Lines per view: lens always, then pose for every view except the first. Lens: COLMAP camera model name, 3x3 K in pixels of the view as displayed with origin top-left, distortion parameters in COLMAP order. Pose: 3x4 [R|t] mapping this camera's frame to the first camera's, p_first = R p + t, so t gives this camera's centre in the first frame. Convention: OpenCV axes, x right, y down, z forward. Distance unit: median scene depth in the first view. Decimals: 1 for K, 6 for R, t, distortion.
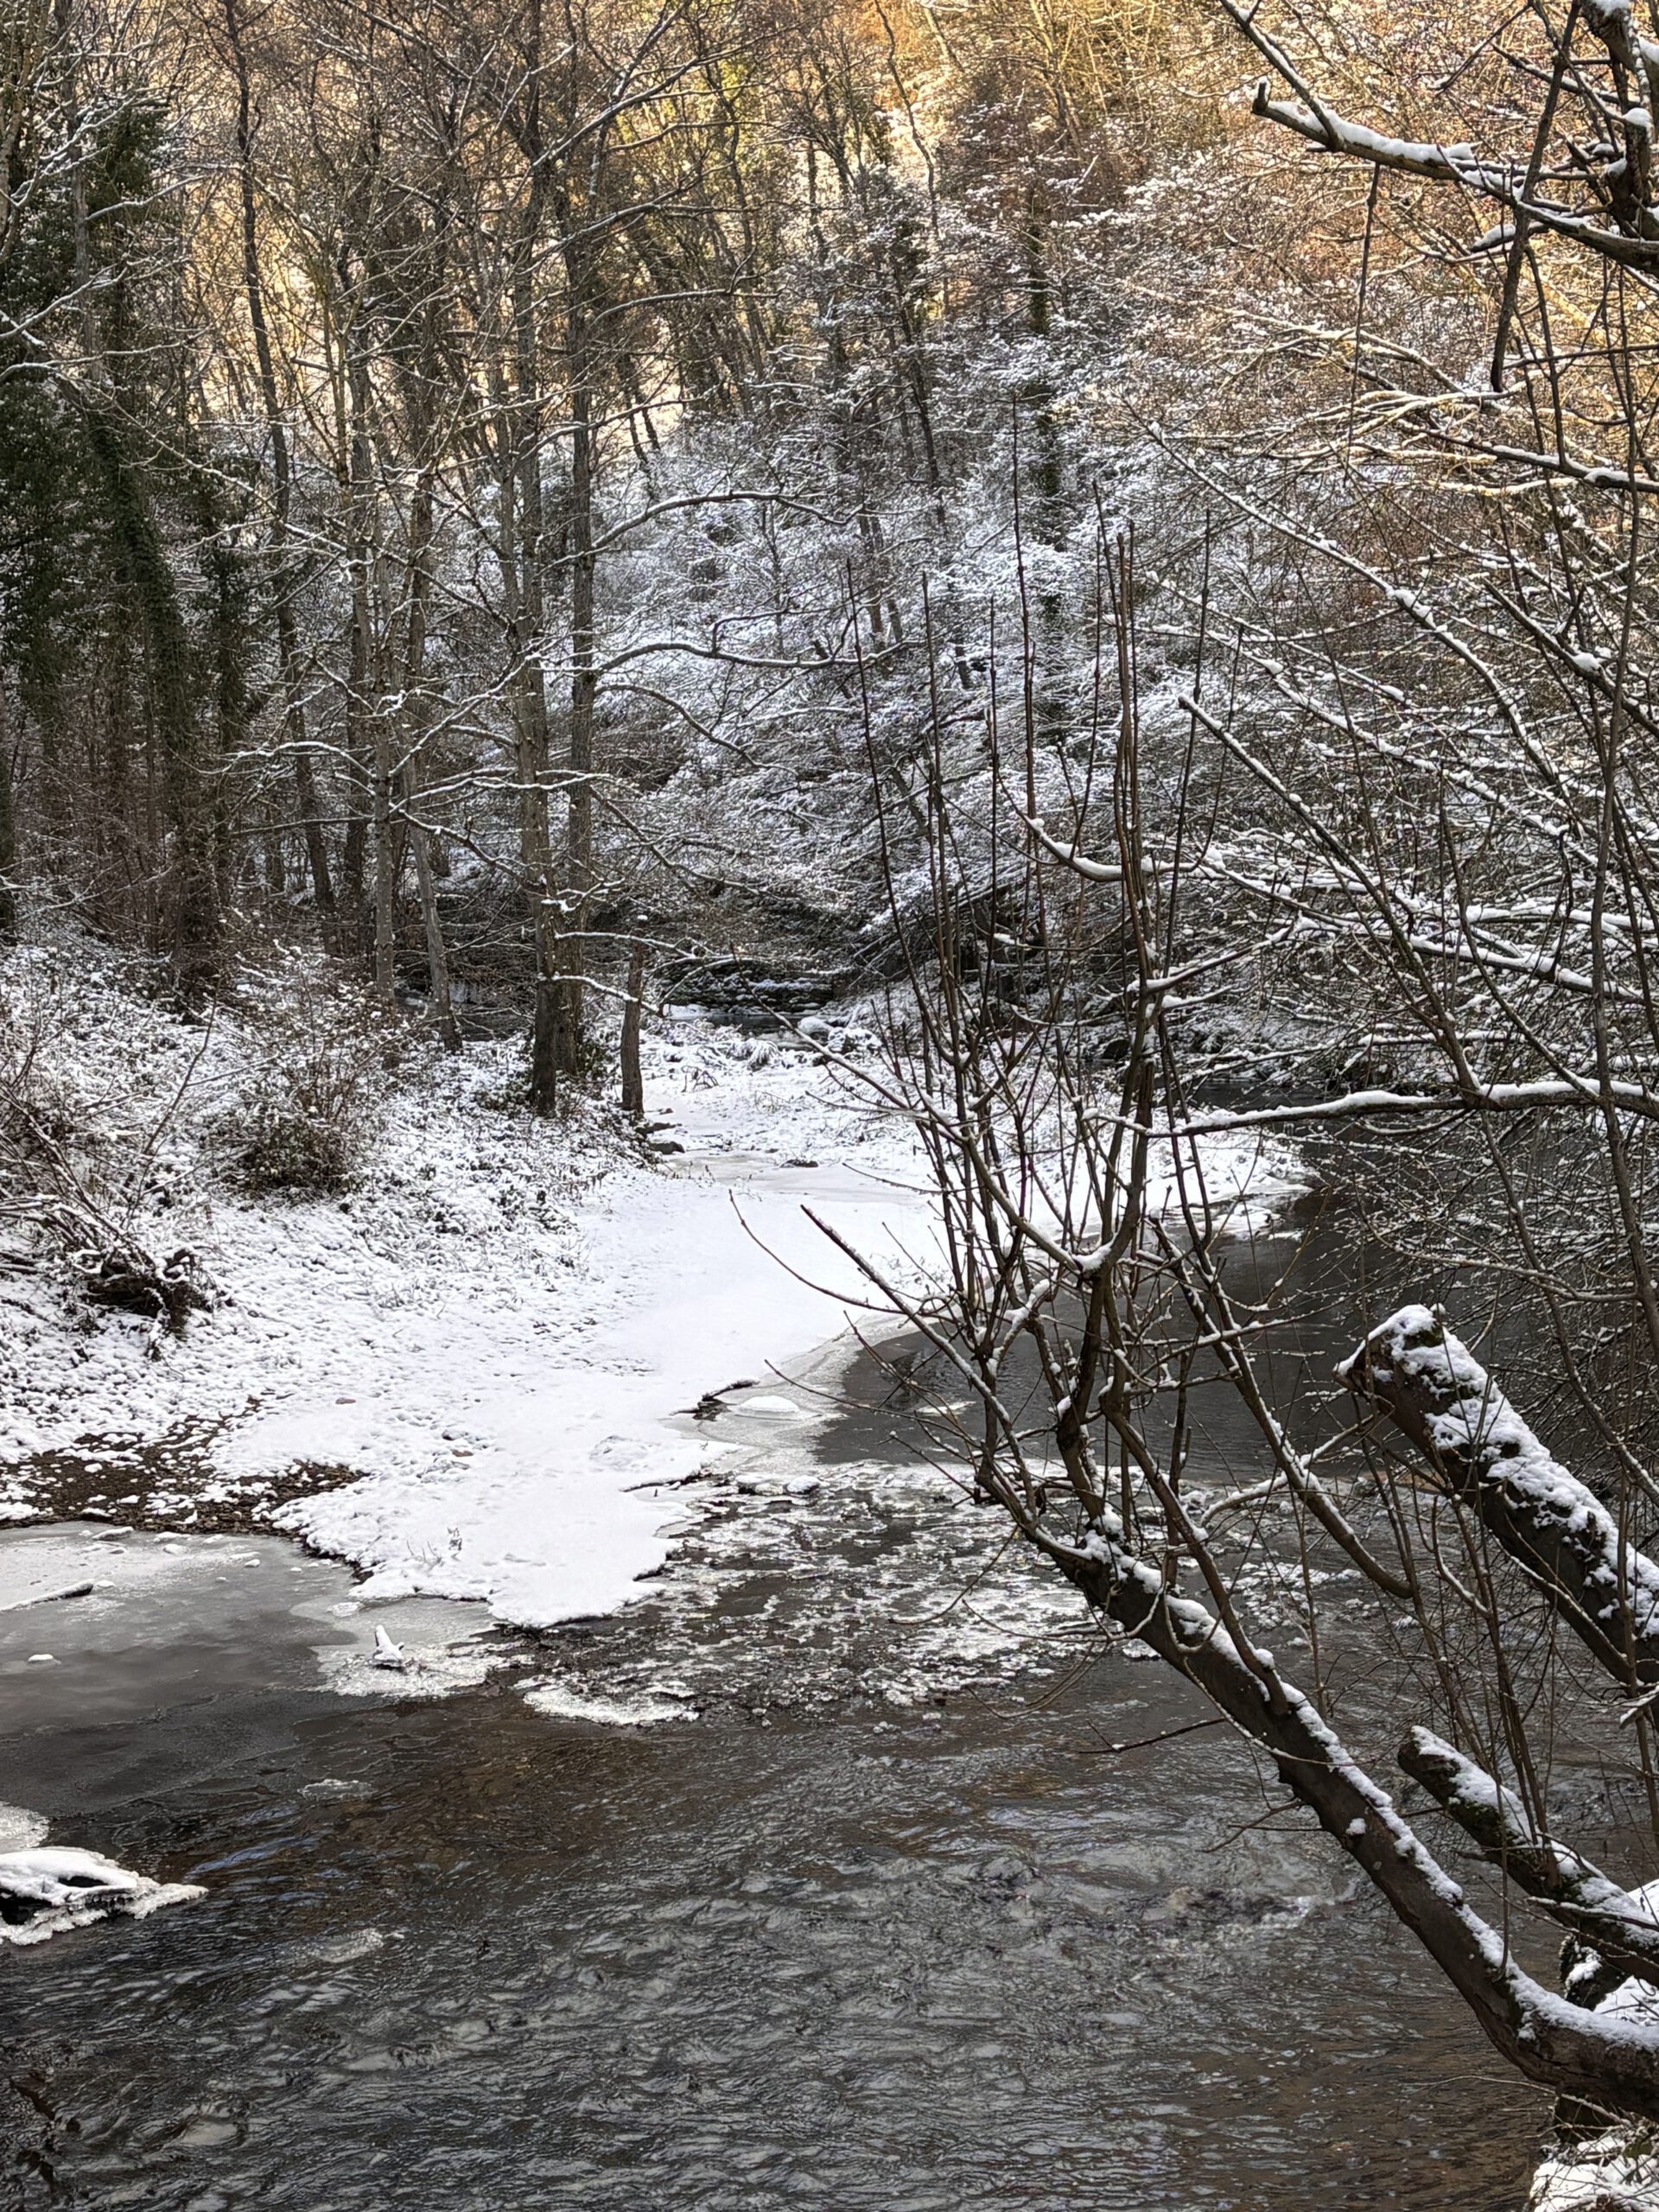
lens RADIAL K [[3139.5, 0, 829.5], [0, 3139.5, 1106.0], [0, 0, 1]] dist [0.235724, -0.864987]
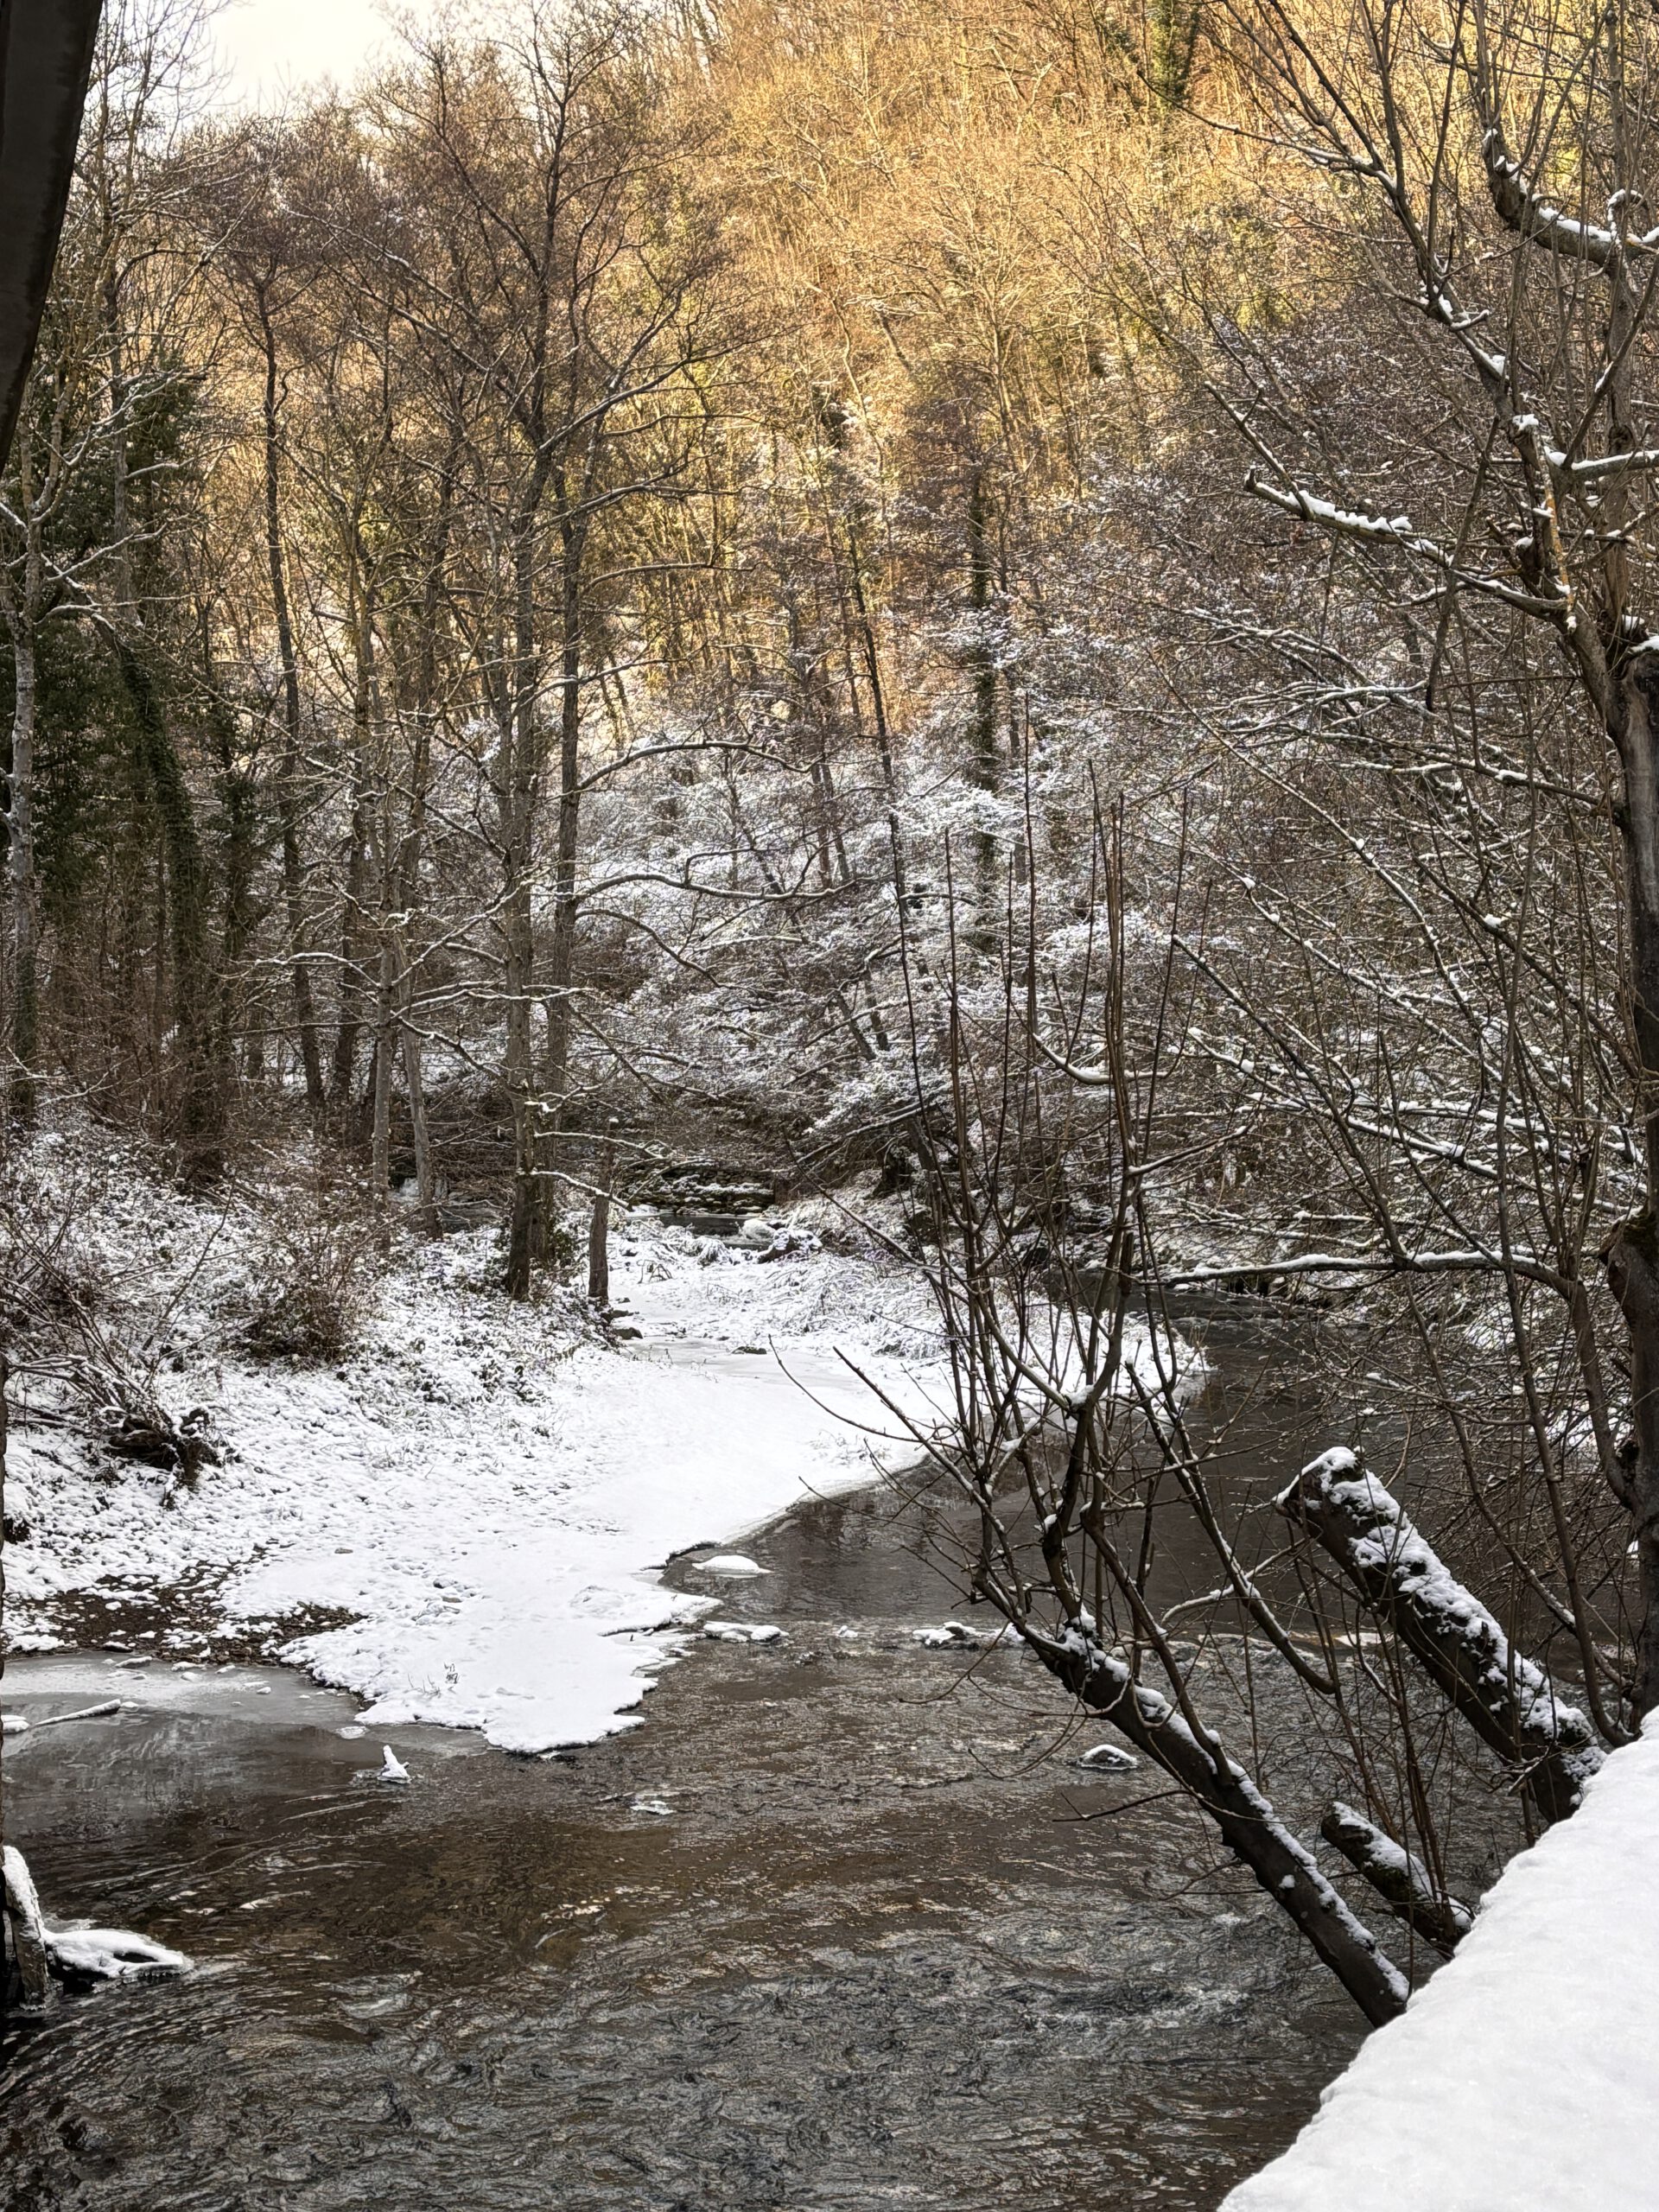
lens RADIAL K [[3103.1, 0, 829.5], [0, 3103.1, 1106.0], [0, 0, 1]] dist [0.238595, -0.915536]
pose [[0.998844, 0.030222, 0.037389, -0.030528], [-0.027456, 0.996998, -0.072401, 0.013755], [-0.039465, 0.071290, 0.996675, -0.098467]]
